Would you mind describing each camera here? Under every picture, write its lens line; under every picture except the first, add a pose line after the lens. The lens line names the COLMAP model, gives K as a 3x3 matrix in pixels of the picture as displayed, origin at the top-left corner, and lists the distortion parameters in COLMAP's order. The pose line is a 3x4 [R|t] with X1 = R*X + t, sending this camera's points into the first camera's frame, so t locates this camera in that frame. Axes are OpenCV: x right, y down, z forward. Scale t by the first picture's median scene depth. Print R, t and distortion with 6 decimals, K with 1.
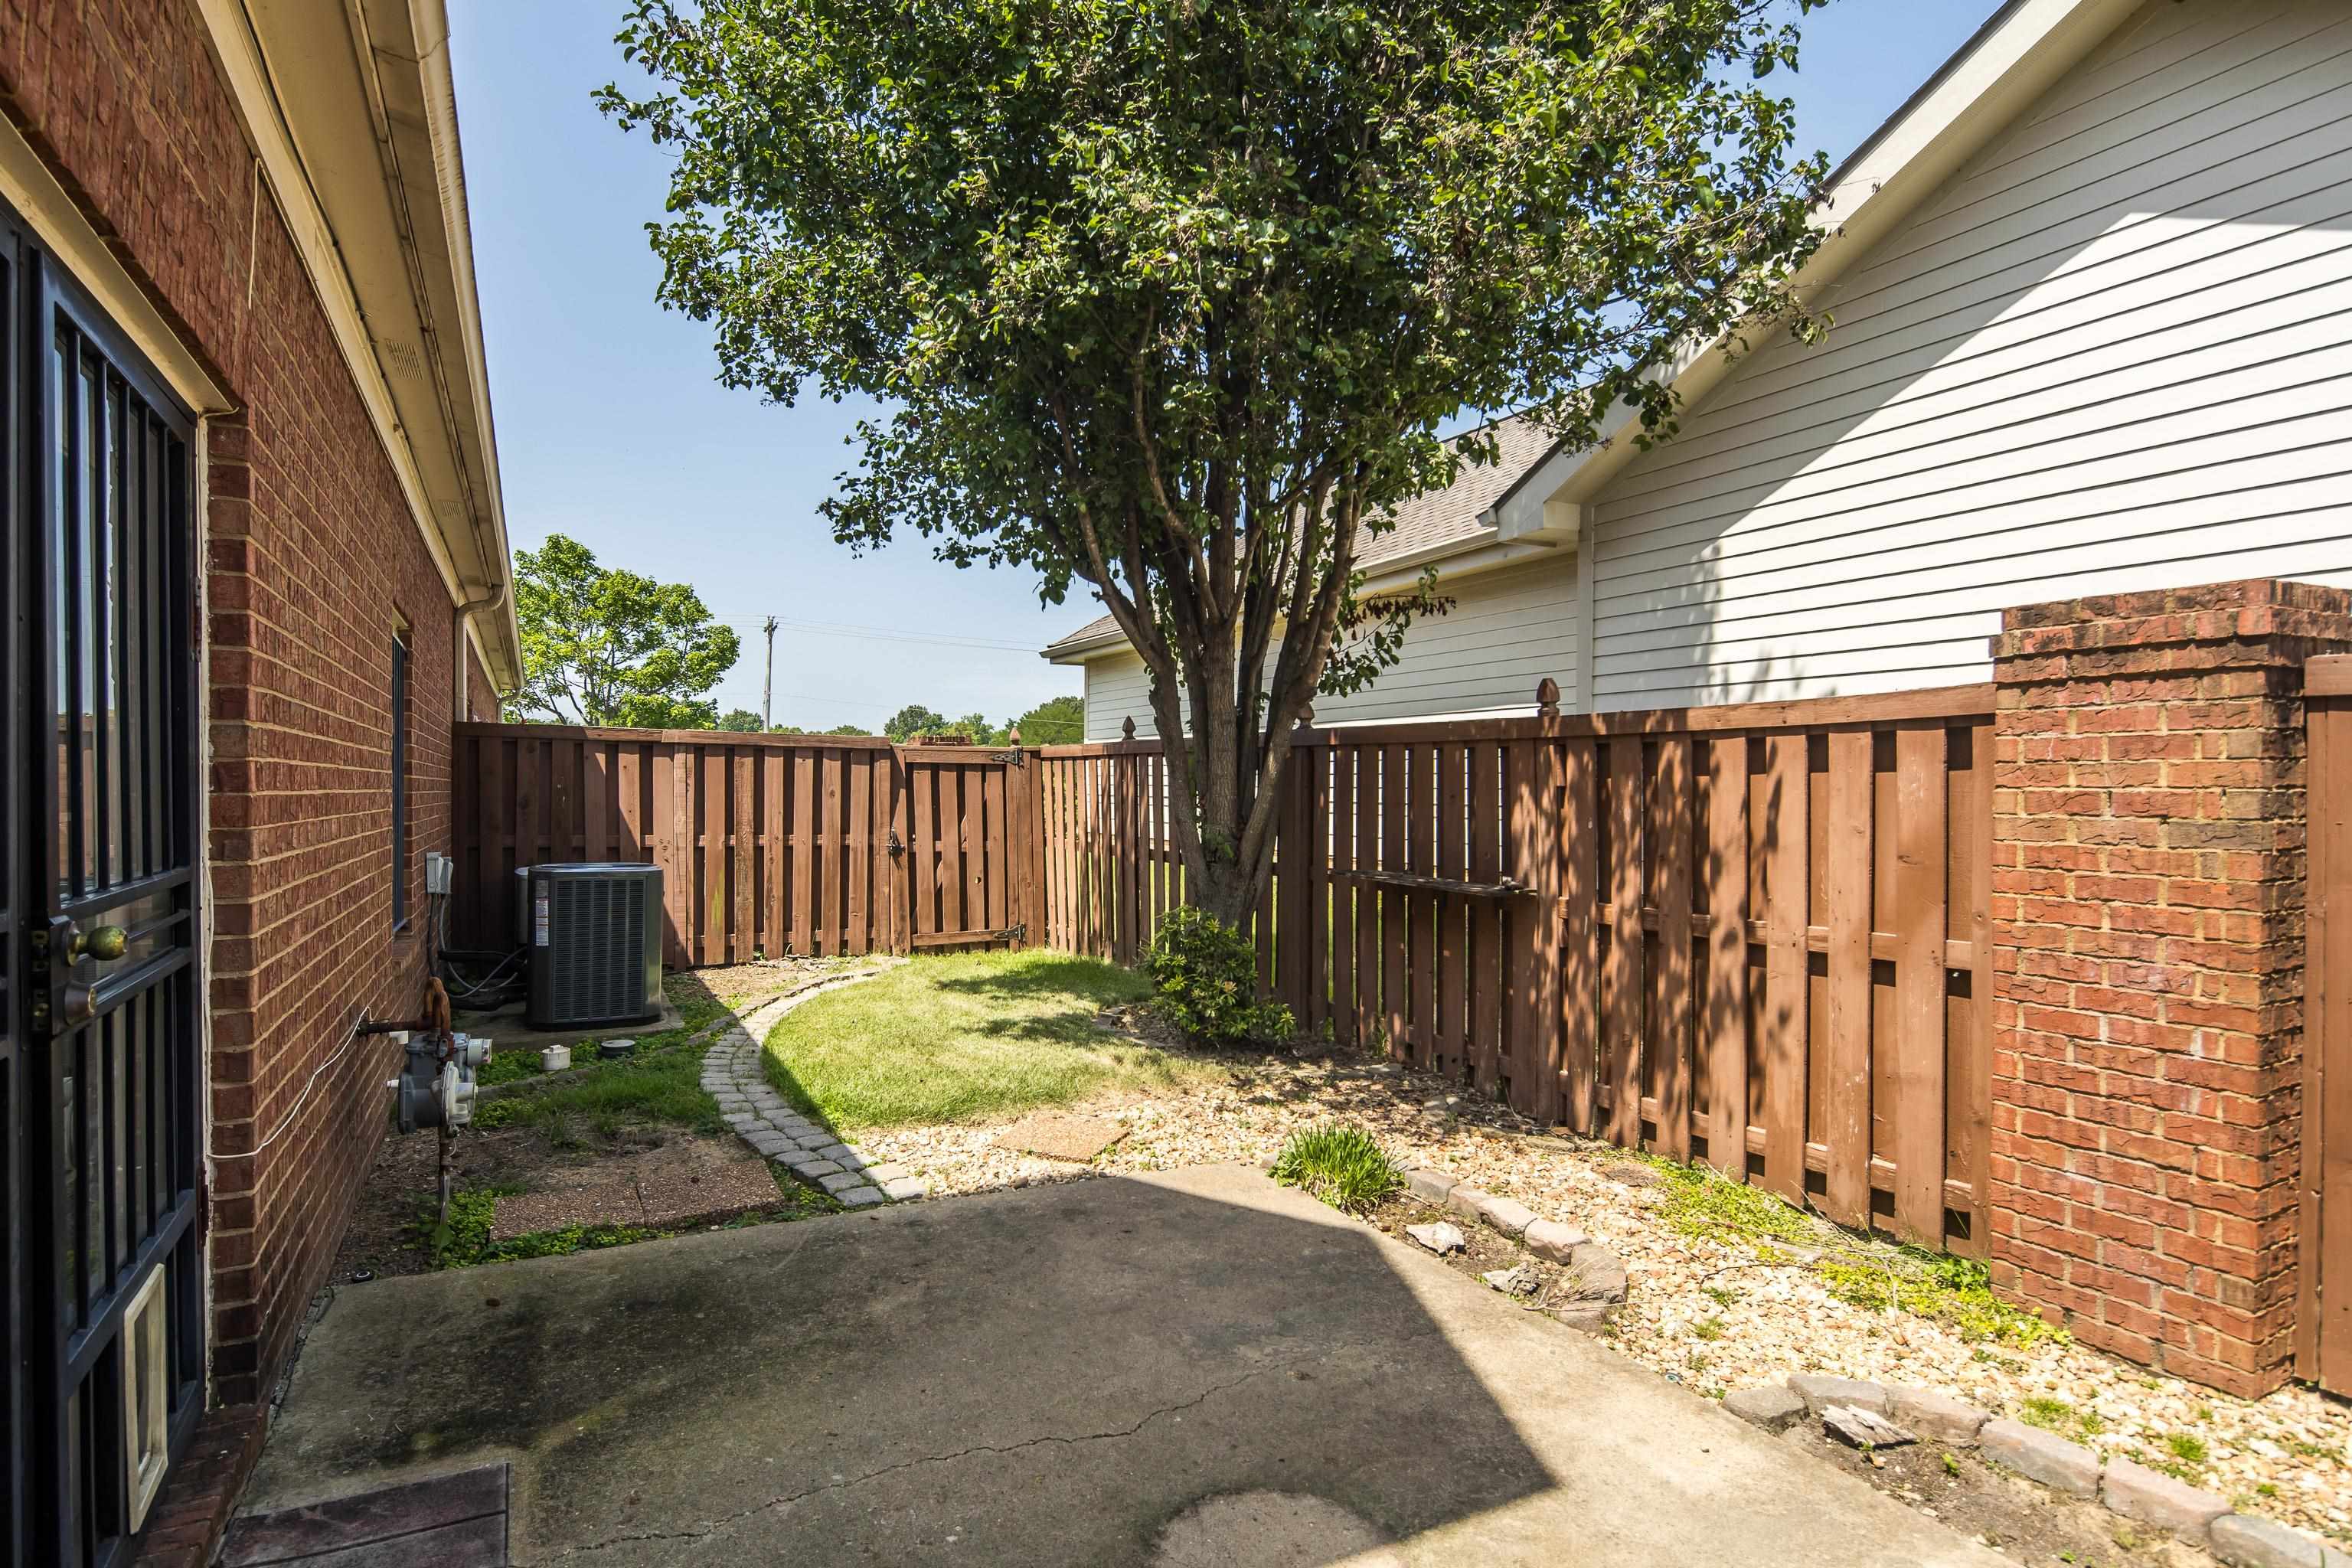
lens RADIAL K [[1139.5, 0, 1175.3], [0, 1139.5, 787.1], [0, 0, 1]] dist [-0.001311, -0.001963]
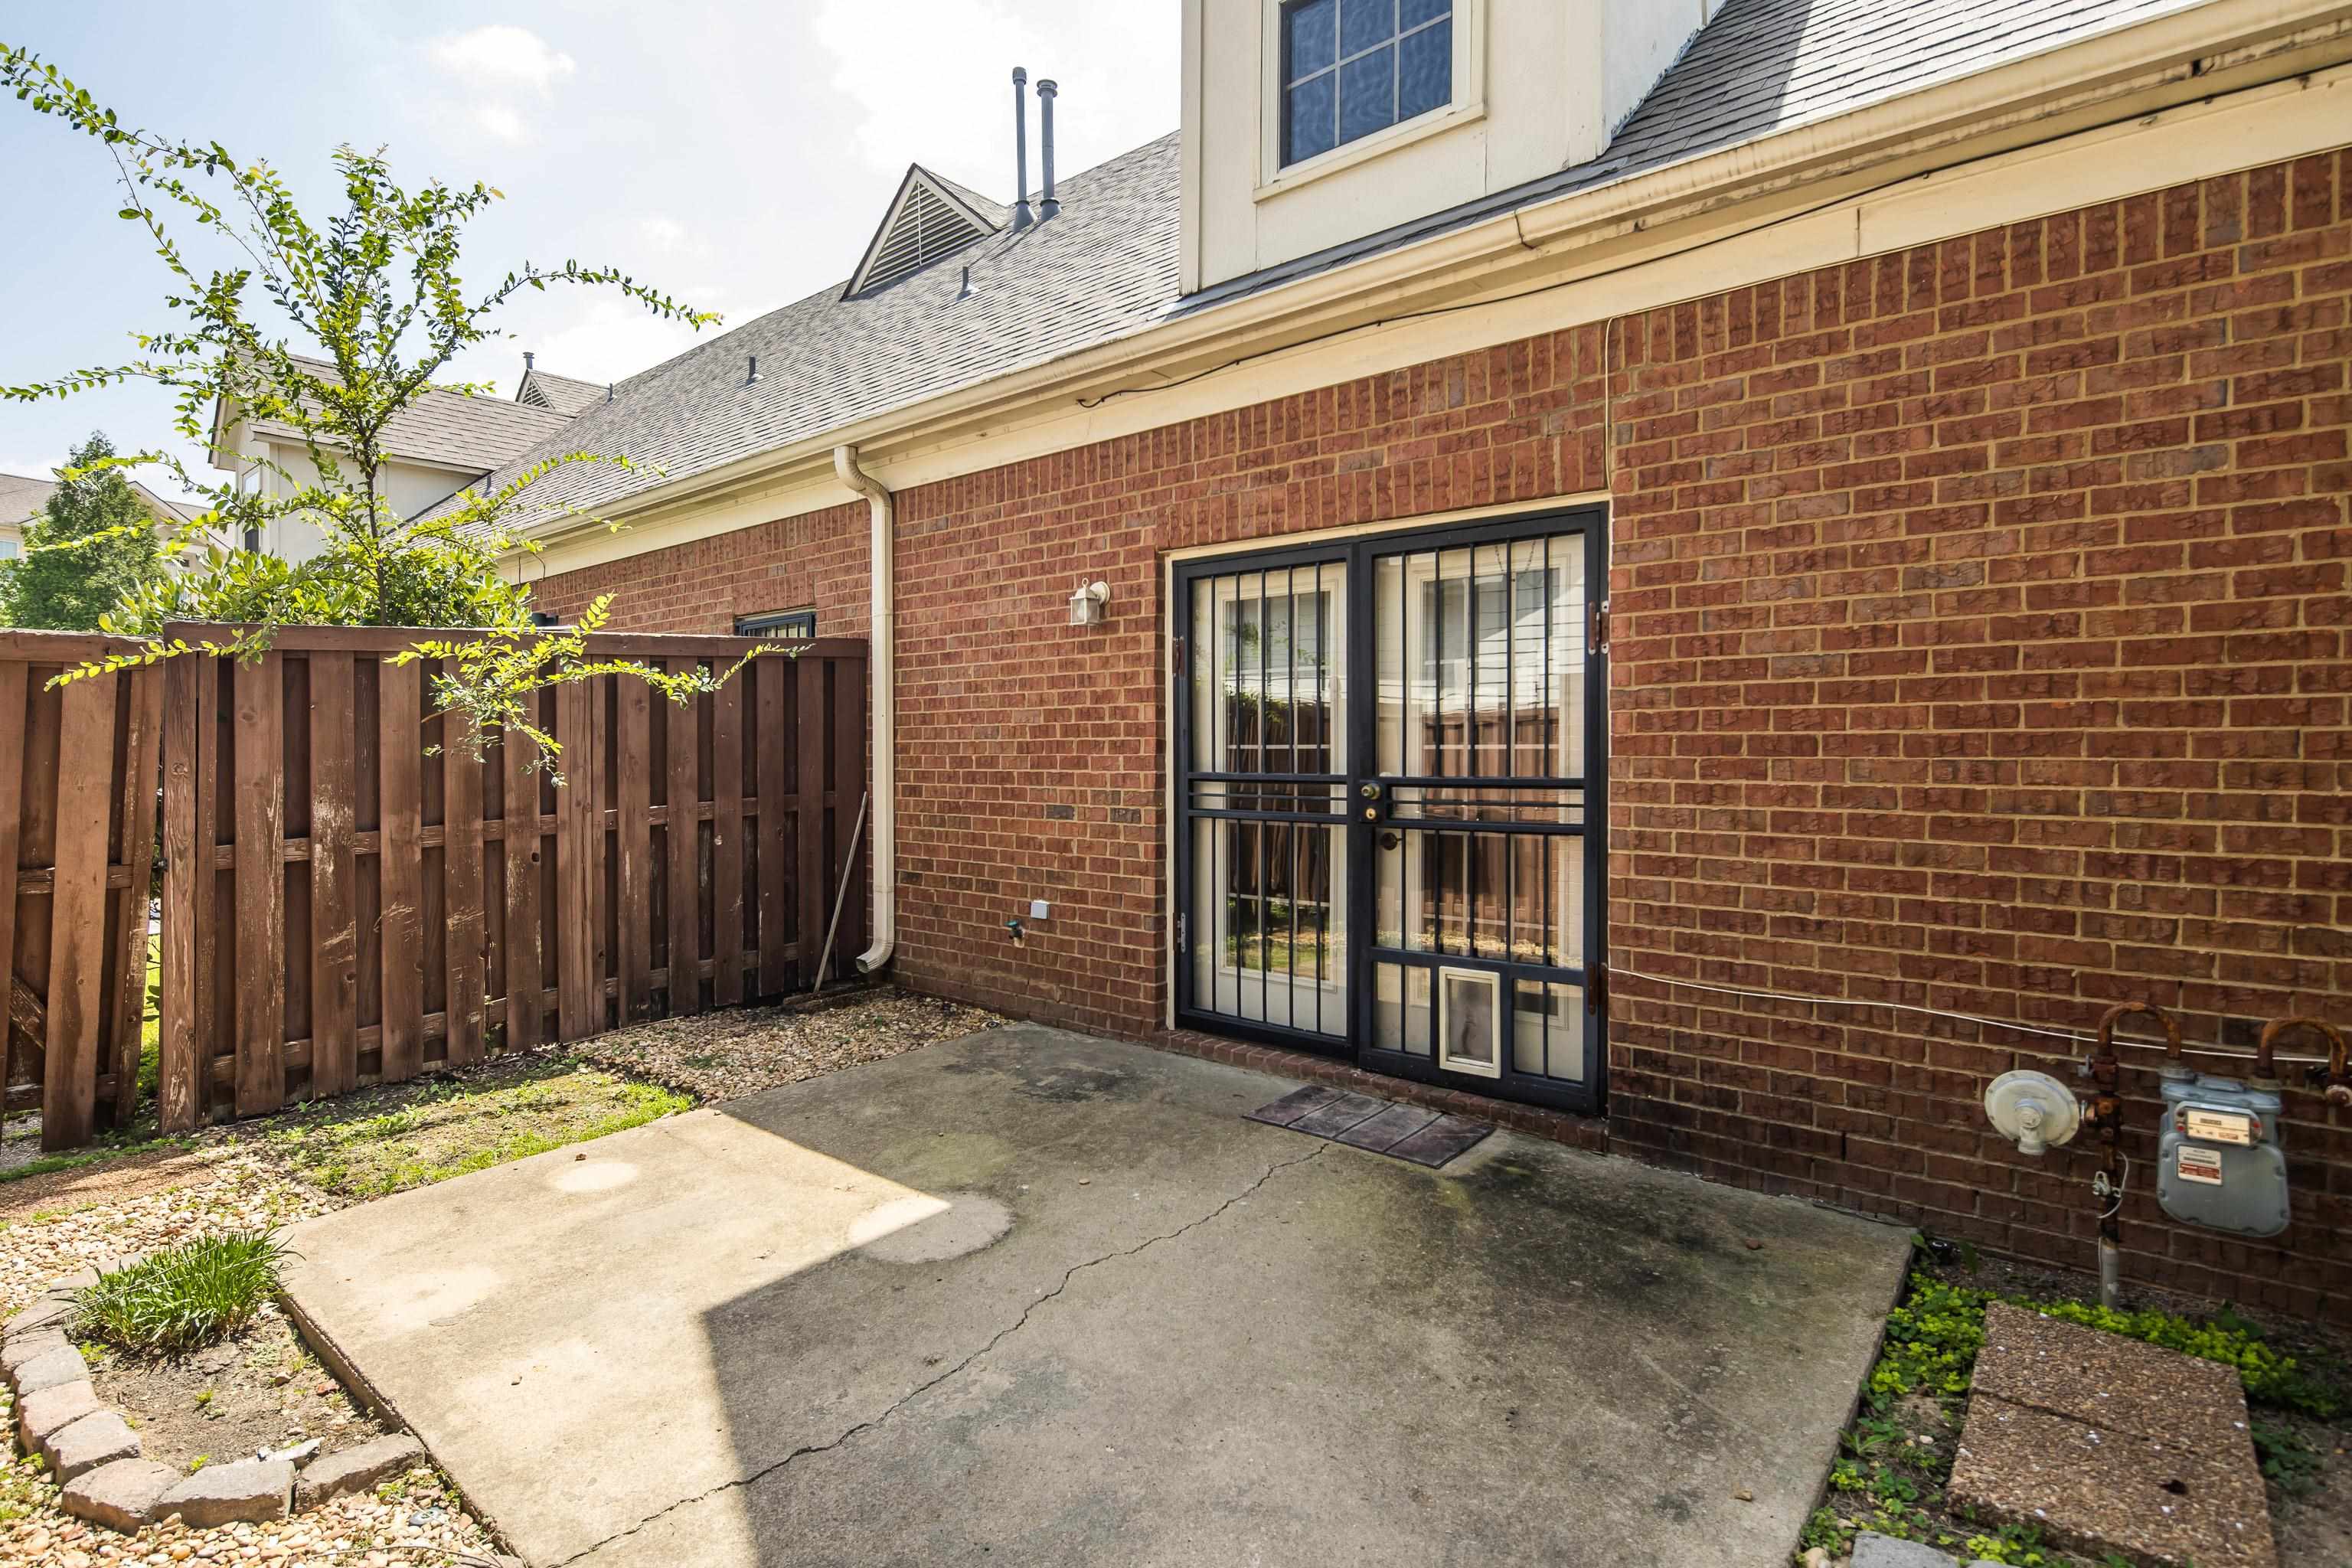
lens RADIAL K [[1139.5, 0, 1172.7], [0, 1139.5, 771.6], [0, 0, 1]] dist [-0.001311, -0.001963]
pose [[-0.928621, 0.000729, -0.371029, 0.309801], [-0.005293, 0.999870, 0.015210, 0.031038], [0.370992, 0.016088, -0.928497, 2.193034]]
